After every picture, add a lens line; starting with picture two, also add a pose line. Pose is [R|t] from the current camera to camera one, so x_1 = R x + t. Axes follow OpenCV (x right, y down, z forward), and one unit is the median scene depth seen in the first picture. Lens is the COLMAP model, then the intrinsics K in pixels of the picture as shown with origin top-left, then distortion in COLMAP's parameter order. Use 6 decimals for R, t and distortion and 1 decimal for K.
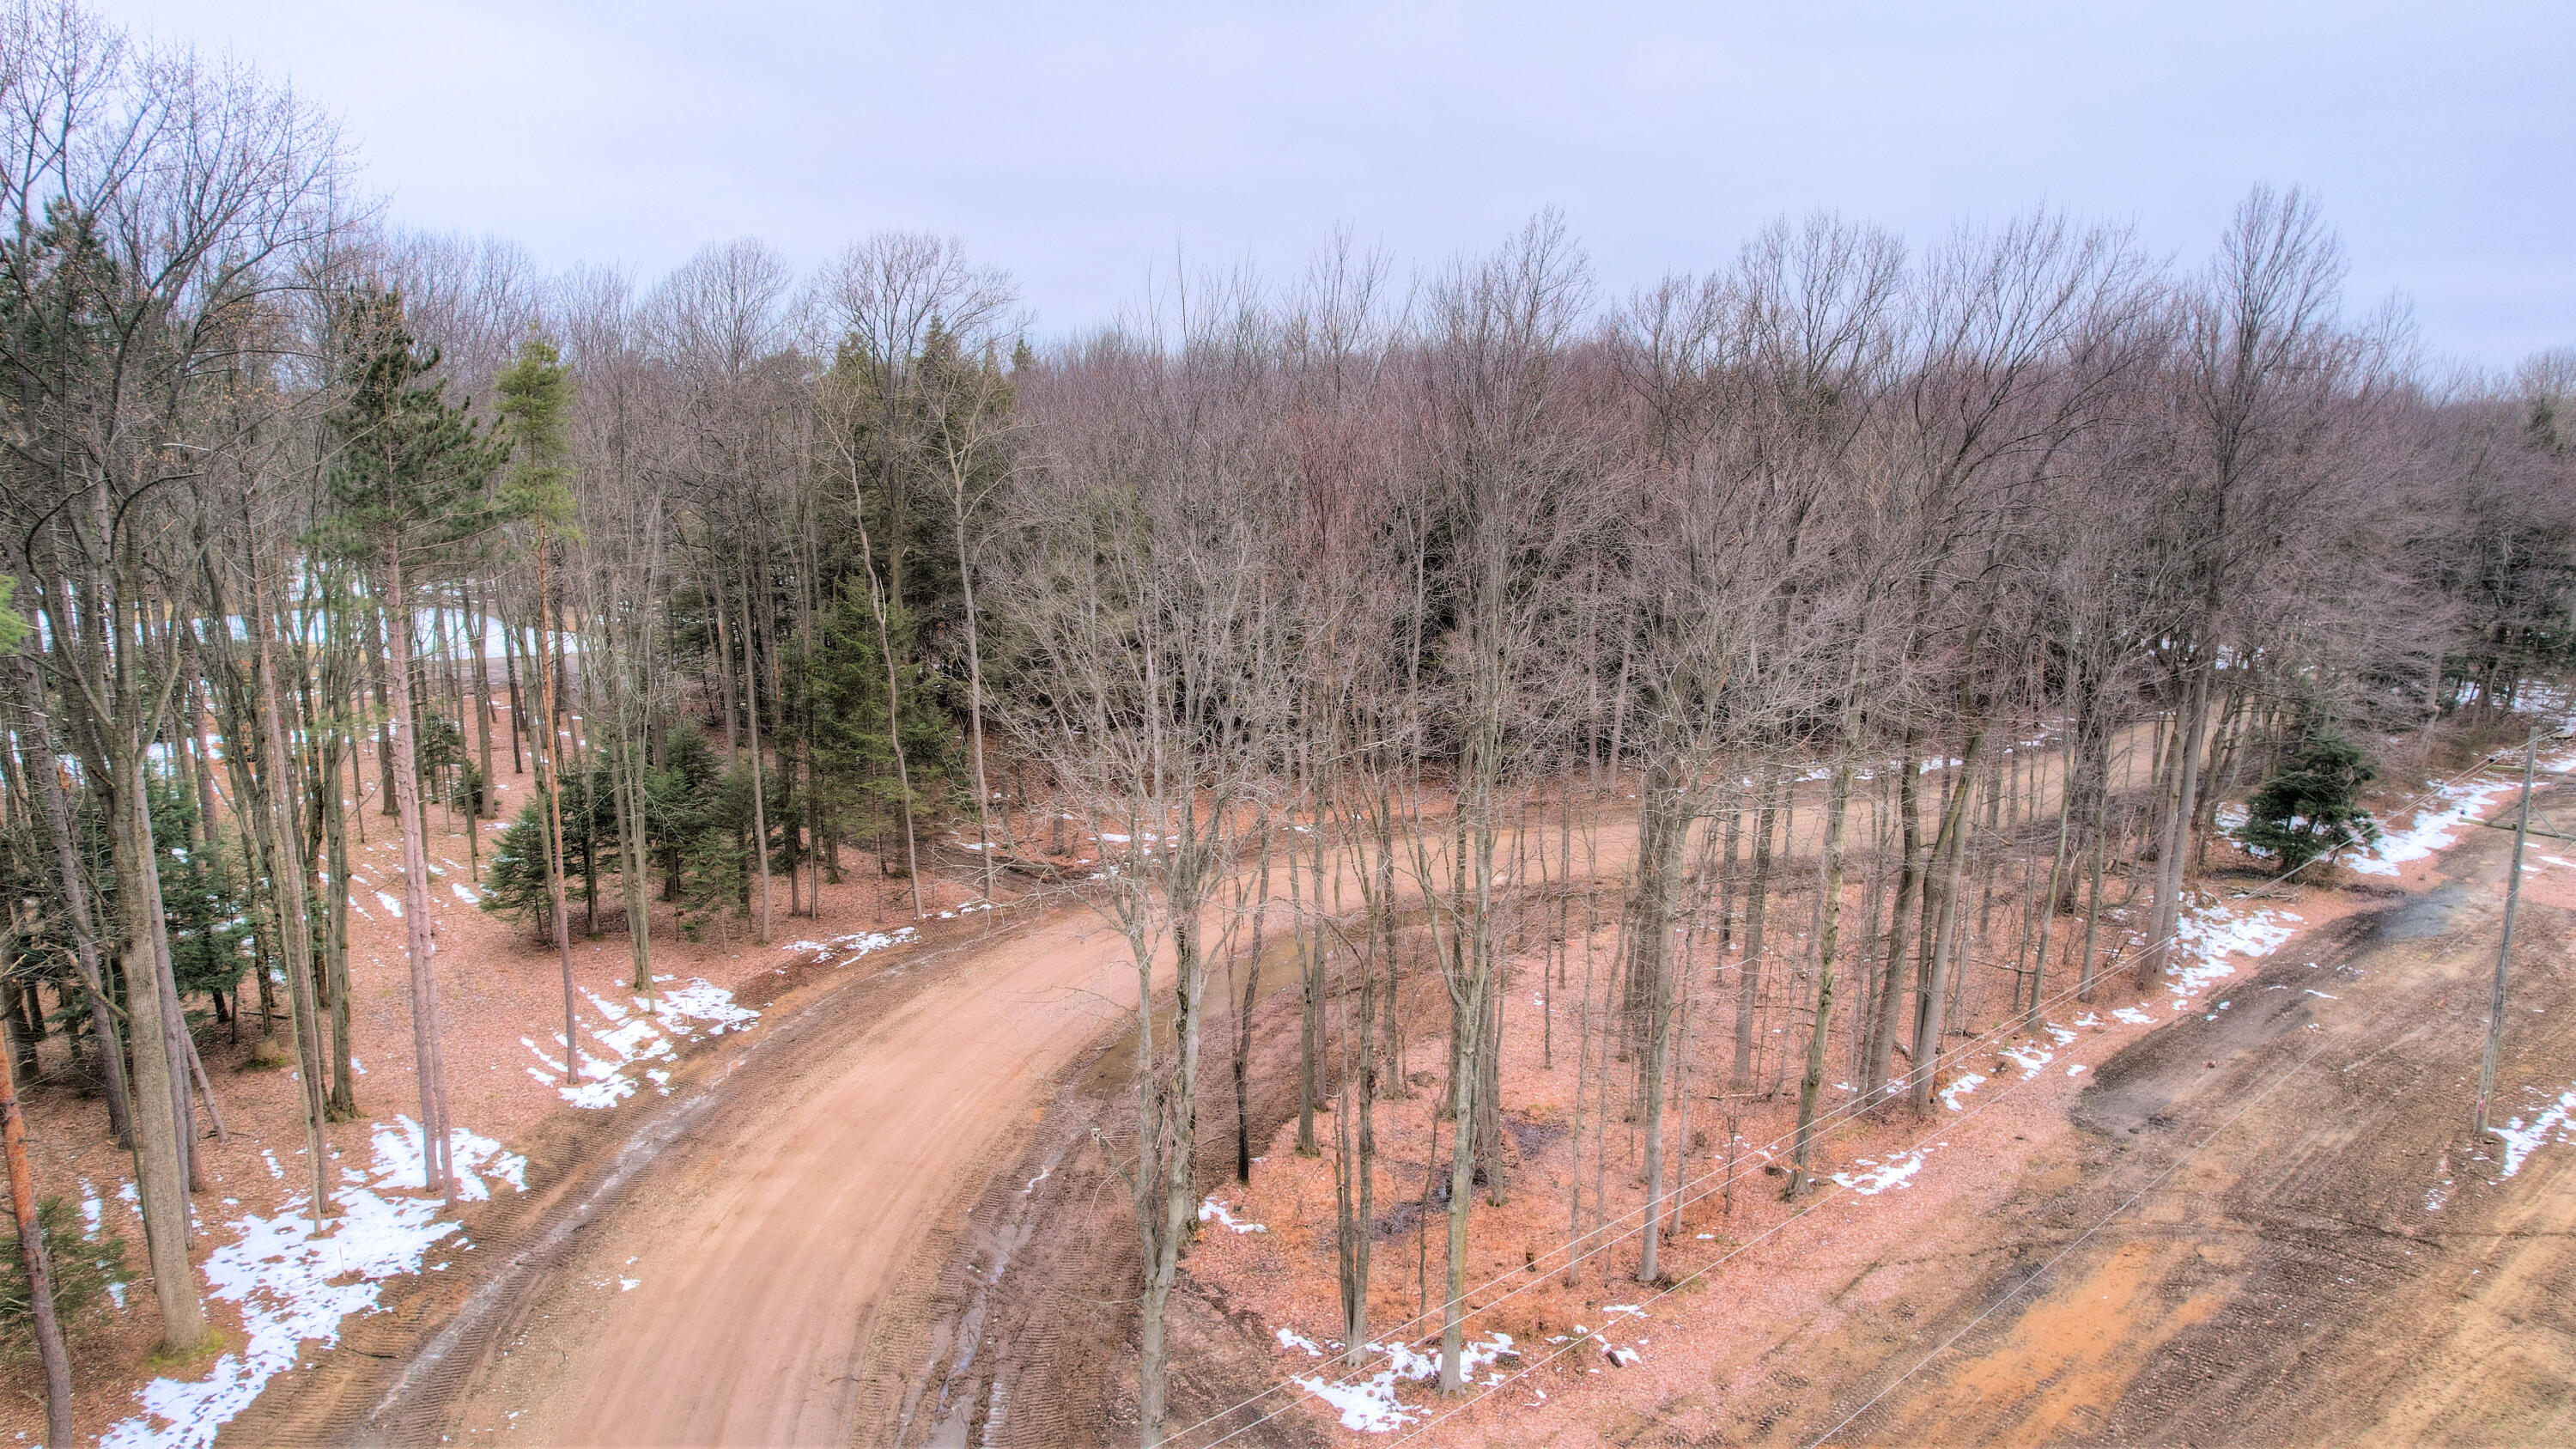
lens RADIAL K [[1642.9, 0, 1297.1], [0, 1642.9, 713.3], [0, 0, 1]] dist [-0.070441, 0.056141]
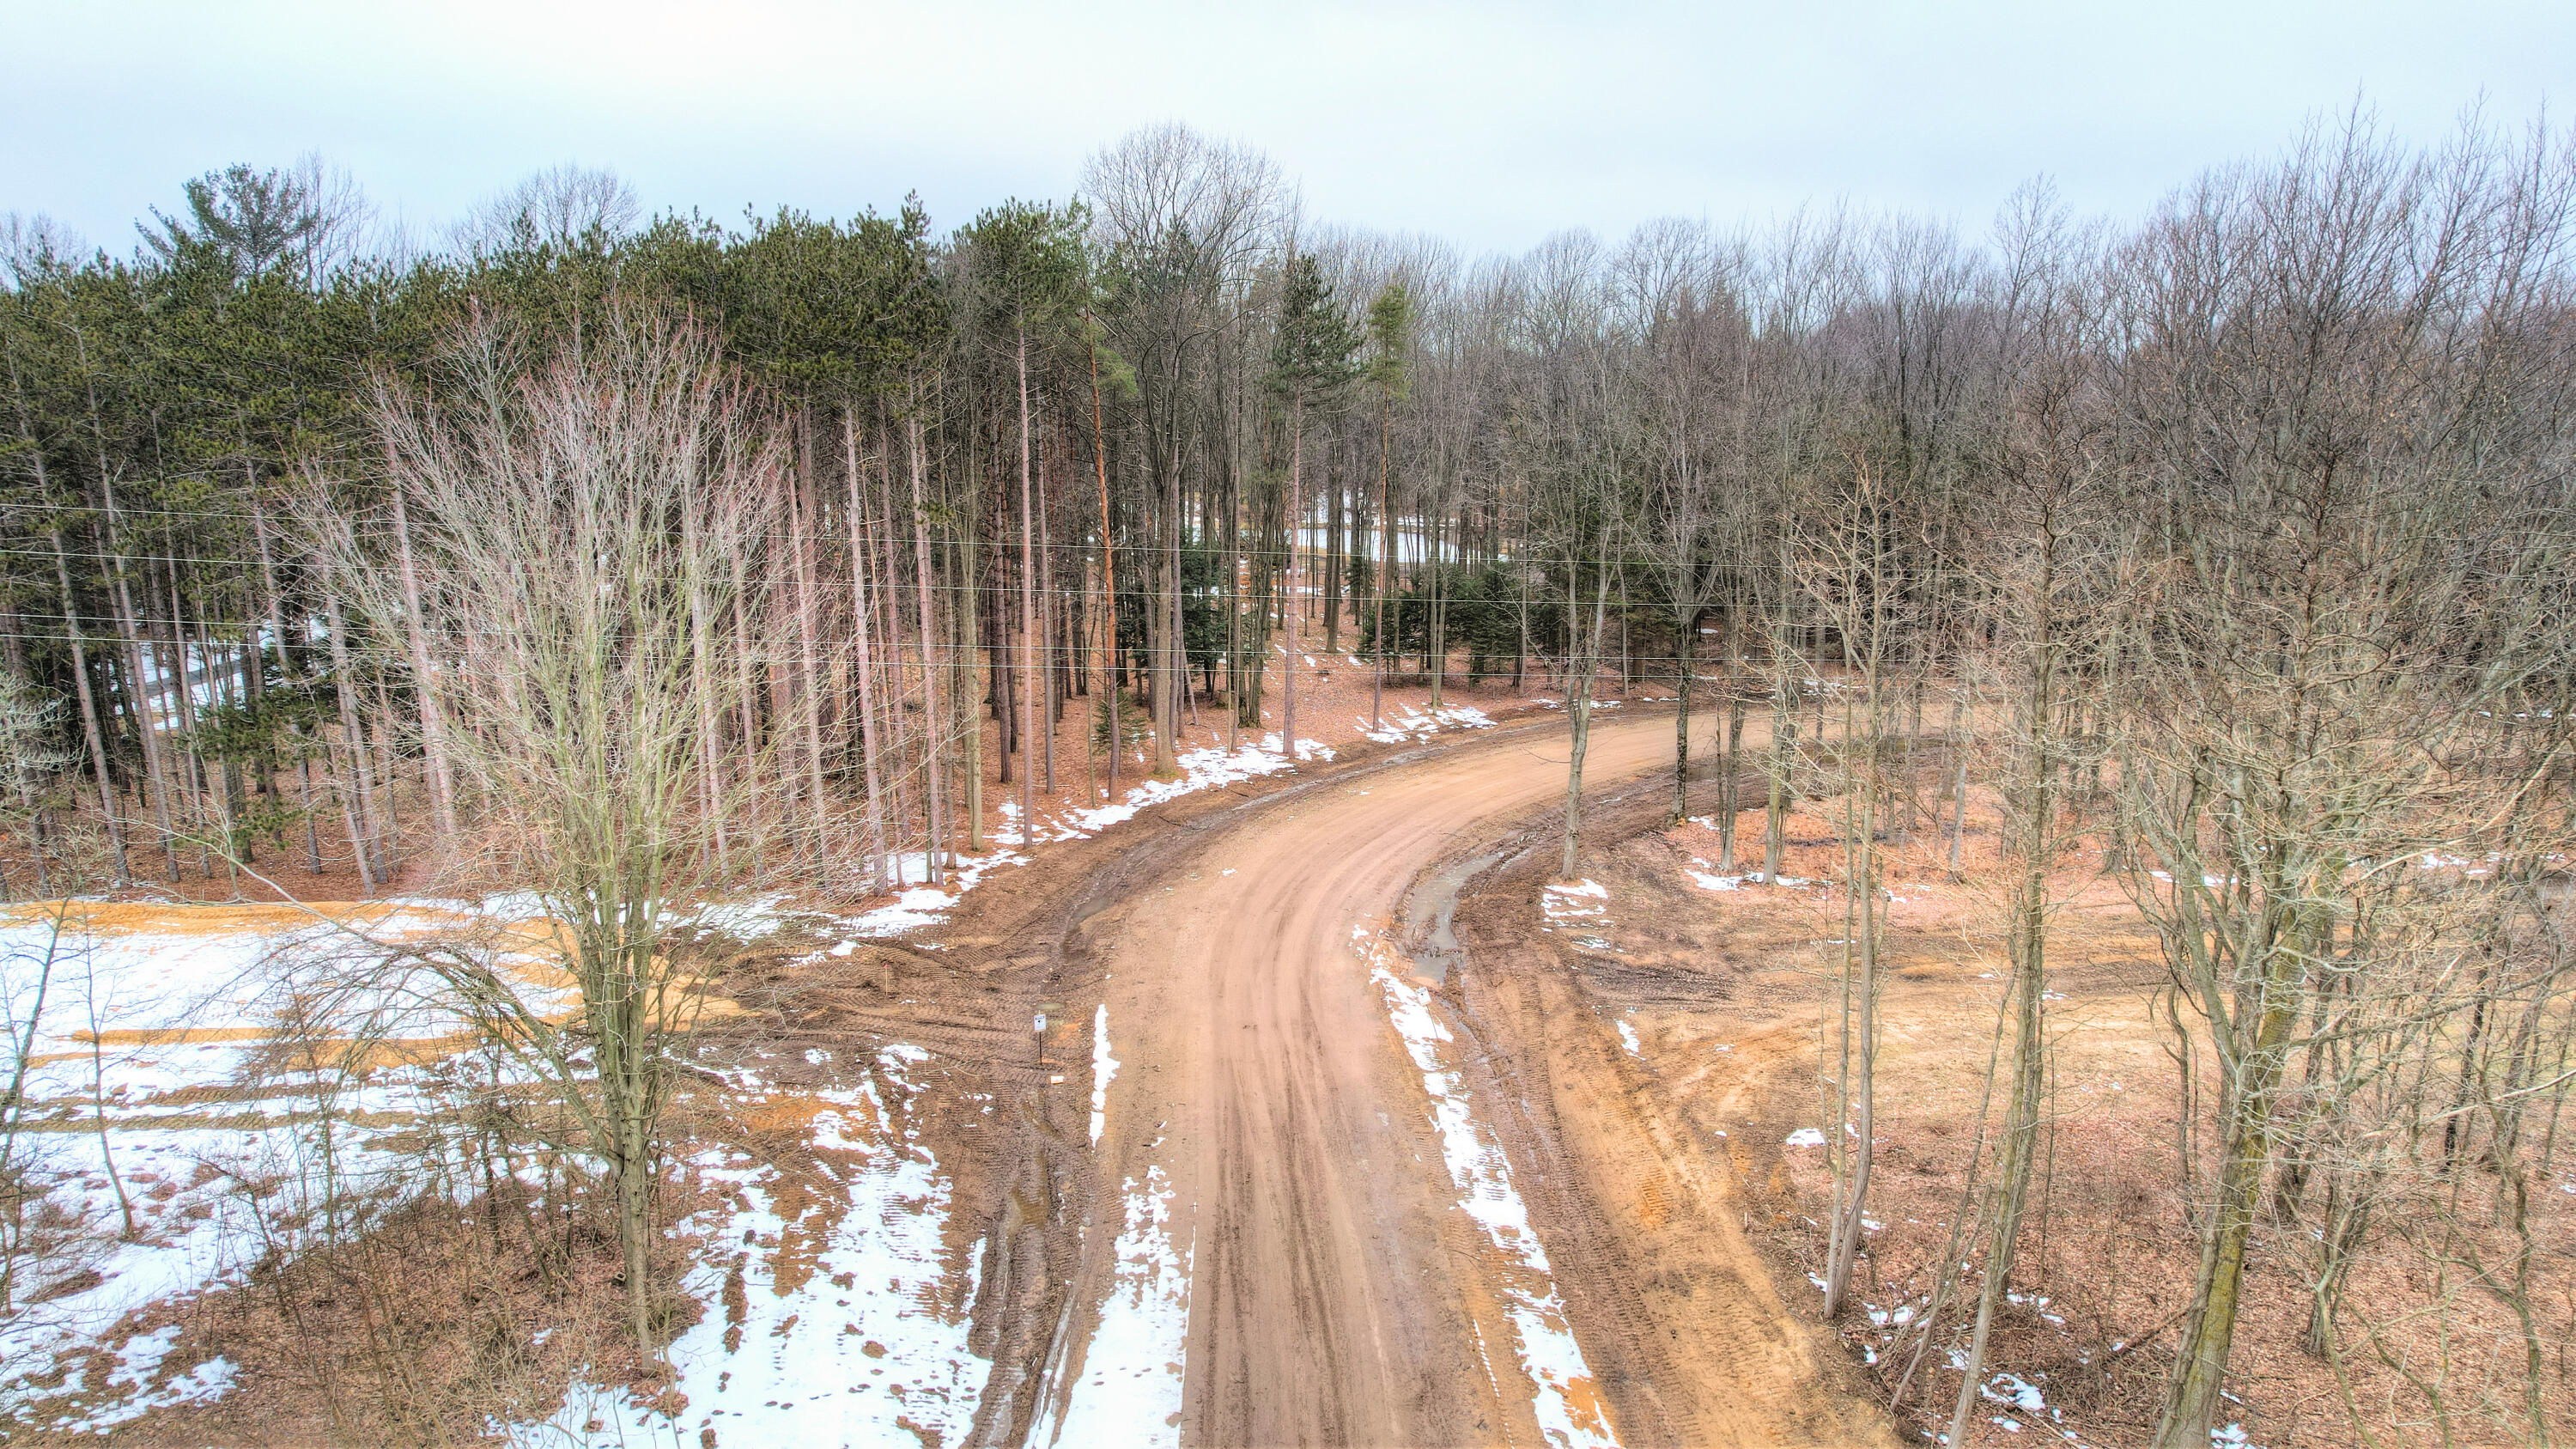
lens RADIAL K [[1642.9, 0, 1289.5], [0, 1642.9, 726.4], [0, 0, 1]] dist [-0.070441, 0.056141]
pose [[0.831812, 0.118287, -0.542307, 0.447765], [-0.109715, 0.992791, 0.048261, 0.170648], [0.544106, 0.019355, 0.838793, -0.526248]]
